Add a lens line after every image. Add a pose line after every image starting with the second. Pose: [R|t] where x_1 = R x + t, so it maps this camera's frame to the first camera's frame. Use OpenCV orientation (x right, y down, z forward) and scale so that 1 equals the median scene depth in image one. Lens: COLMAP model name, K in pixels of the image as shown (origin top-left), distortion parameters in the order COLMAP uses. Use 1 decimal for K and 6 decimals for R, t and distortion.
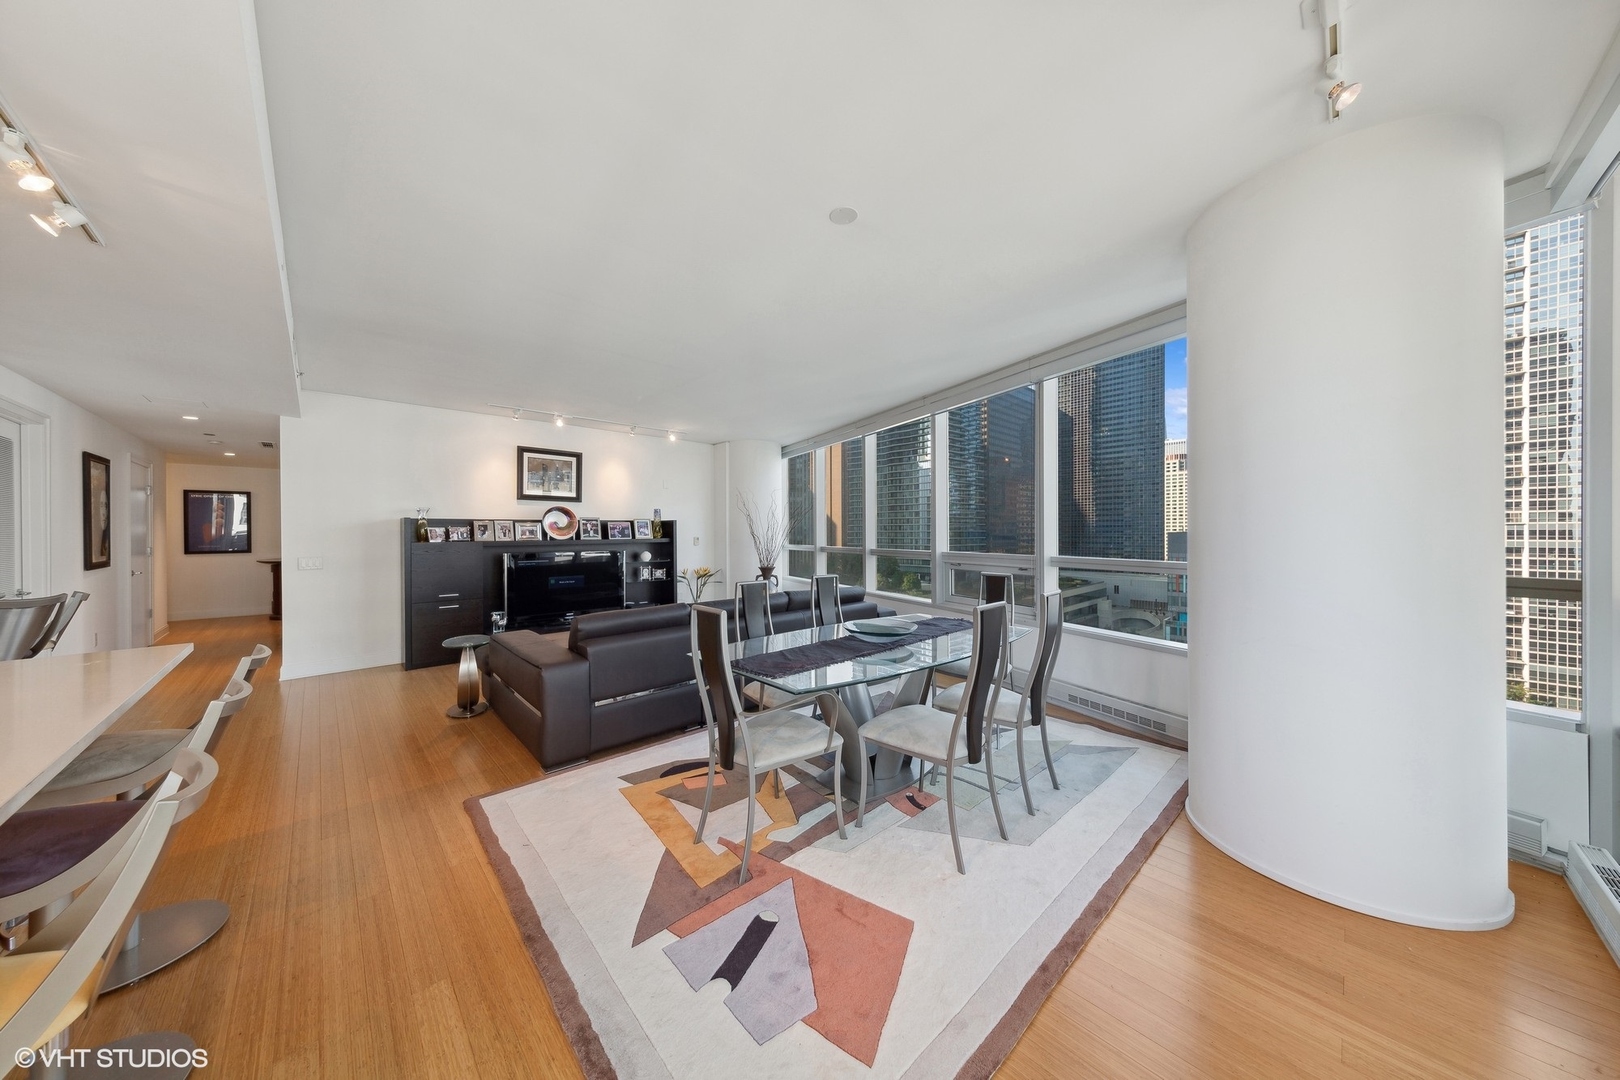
lens RADIAL K [[508.9, 0, 791.0], [0, 508.9, 533.5], [0, 0, 1]] dist [0.009260, -0.000249]
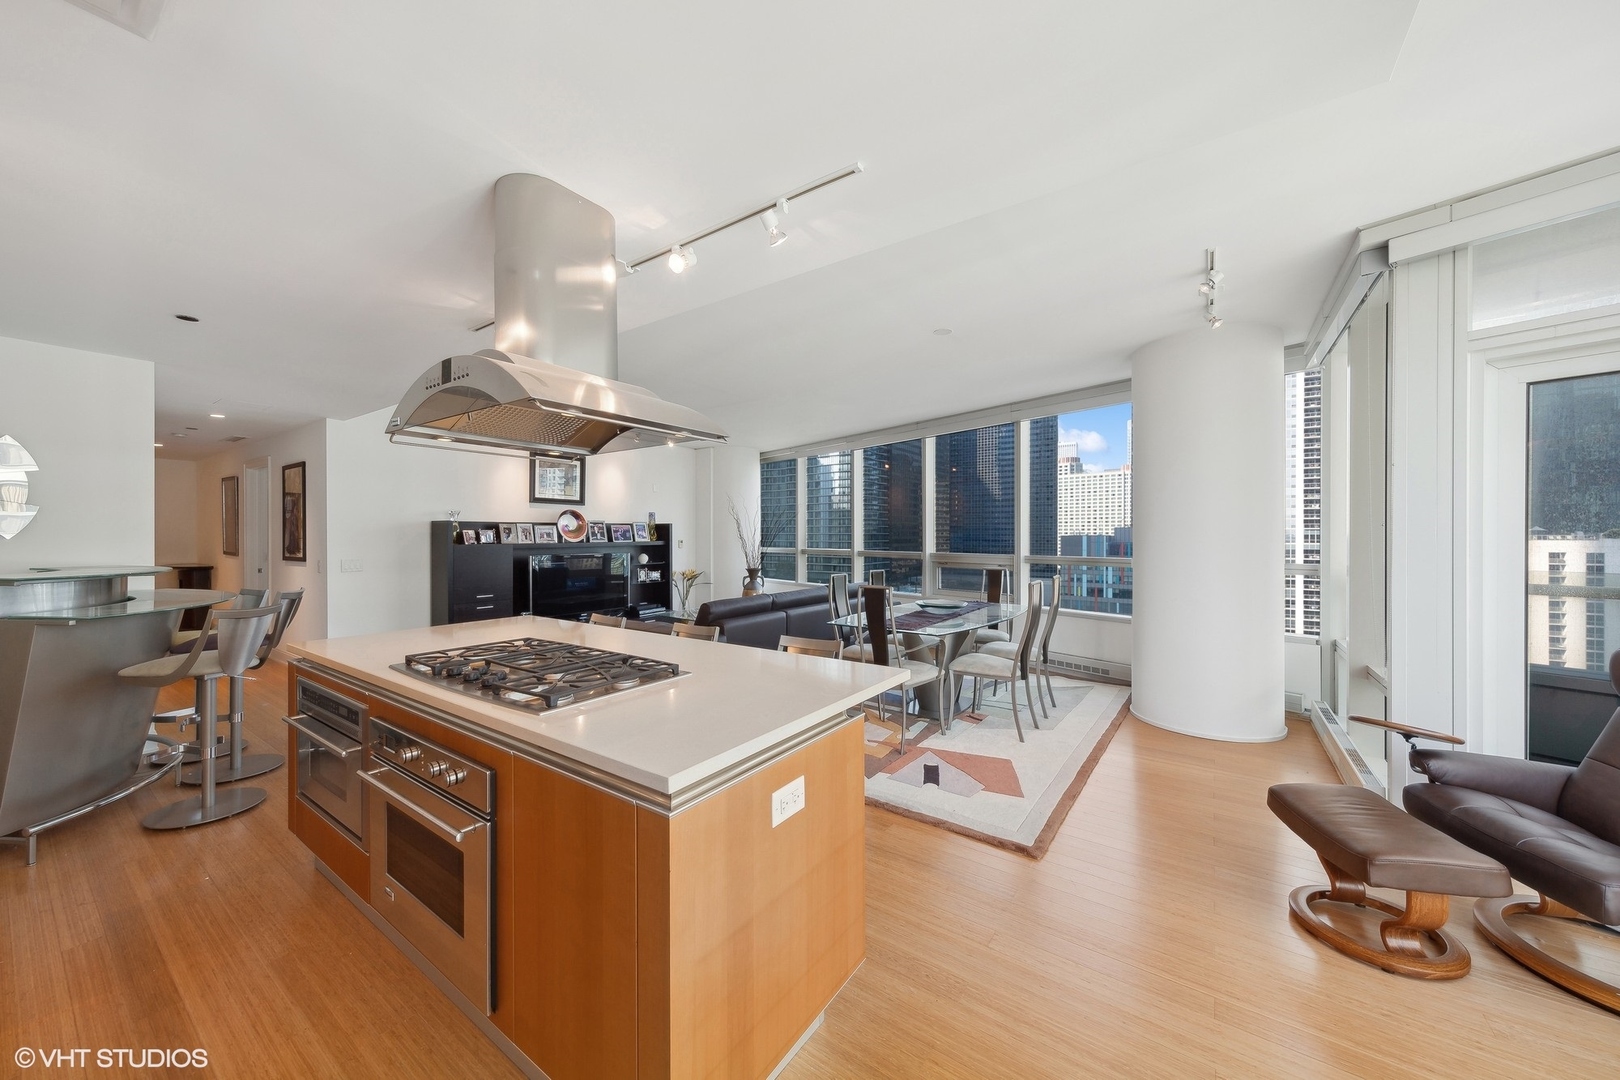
lens RADIAL K [[589.4, 0, 780.8], [0, 589.4, 536.5], [0, 0, 1]] dist [0.007502, 0.000865]
pose [[0.980740, 0.002938, 0.195297, -0.284502], [-0.003177, 0.999995, 0.000908, -0.002112], [-0.195293, -0.001511, 0.980744, -0.255566]]
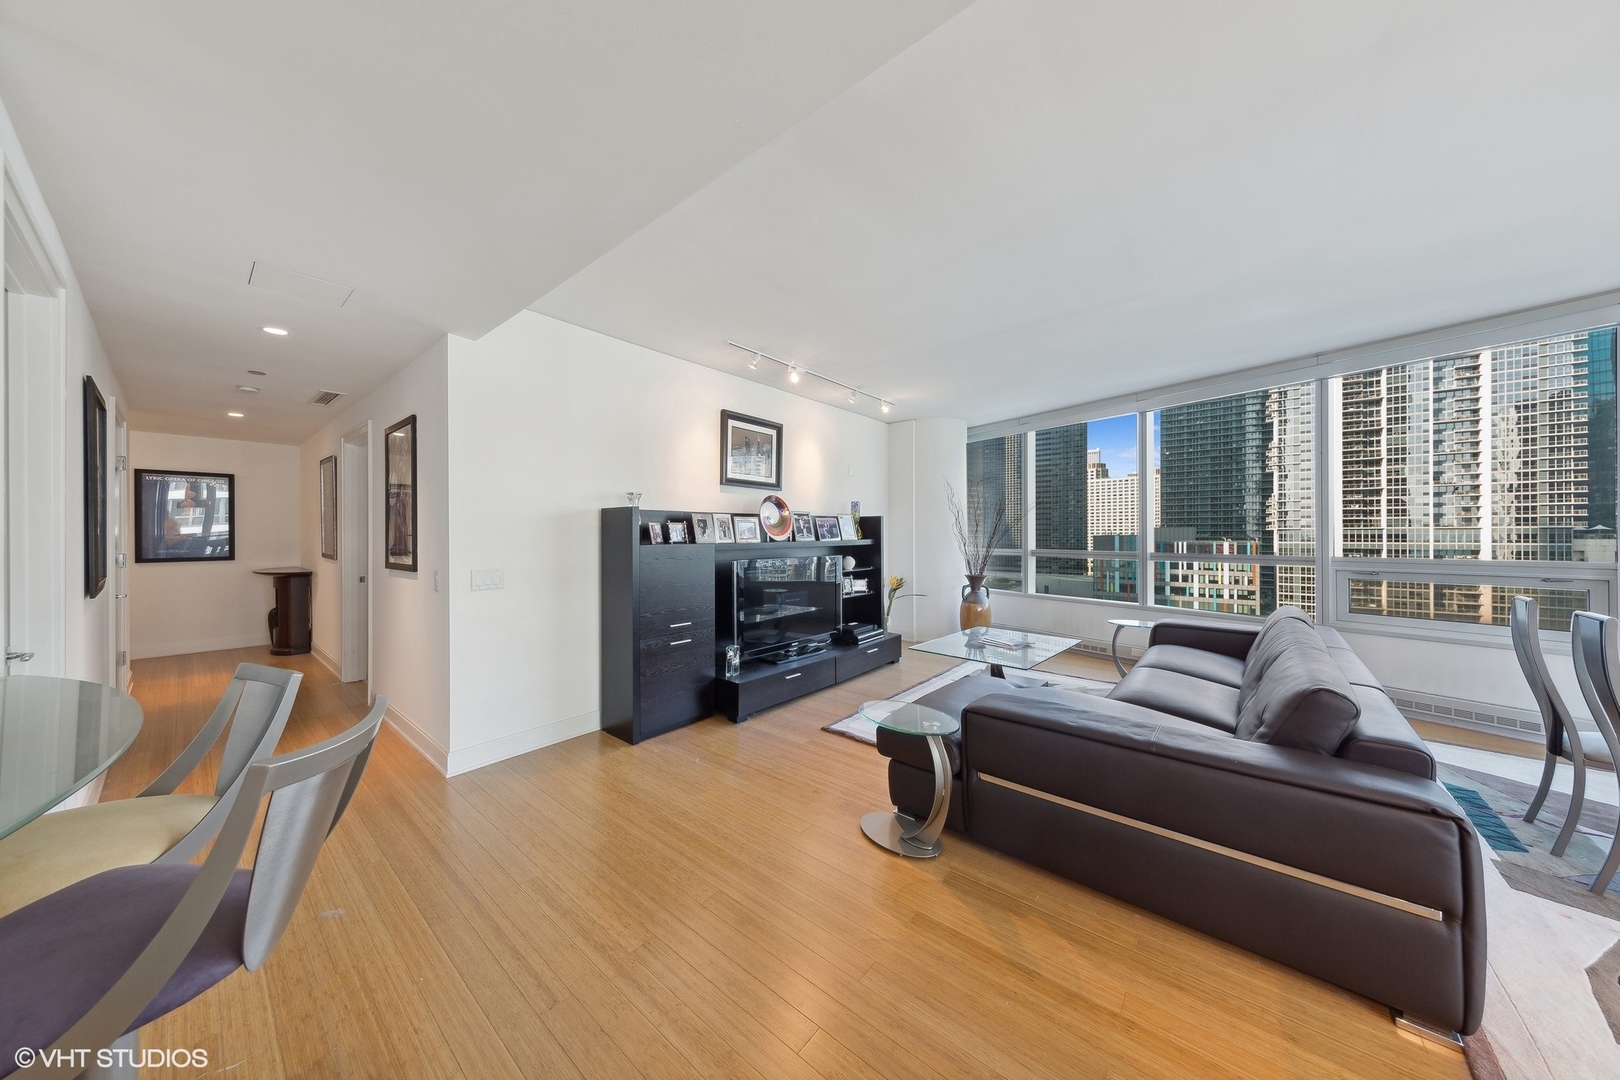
lens RADIAL K [[508.9, 0, 782.9], [0, 508.9, 532.8], [0, 0, 1]] dist [0.009260, -0.000249]
pose [[0.992264, 0.002038, 0.124133, -0.555503], [-0.001139, 0.999973, -0.007312, 0.005715], [-0.124144, 0.007114, 0.992239, 0.292774]]
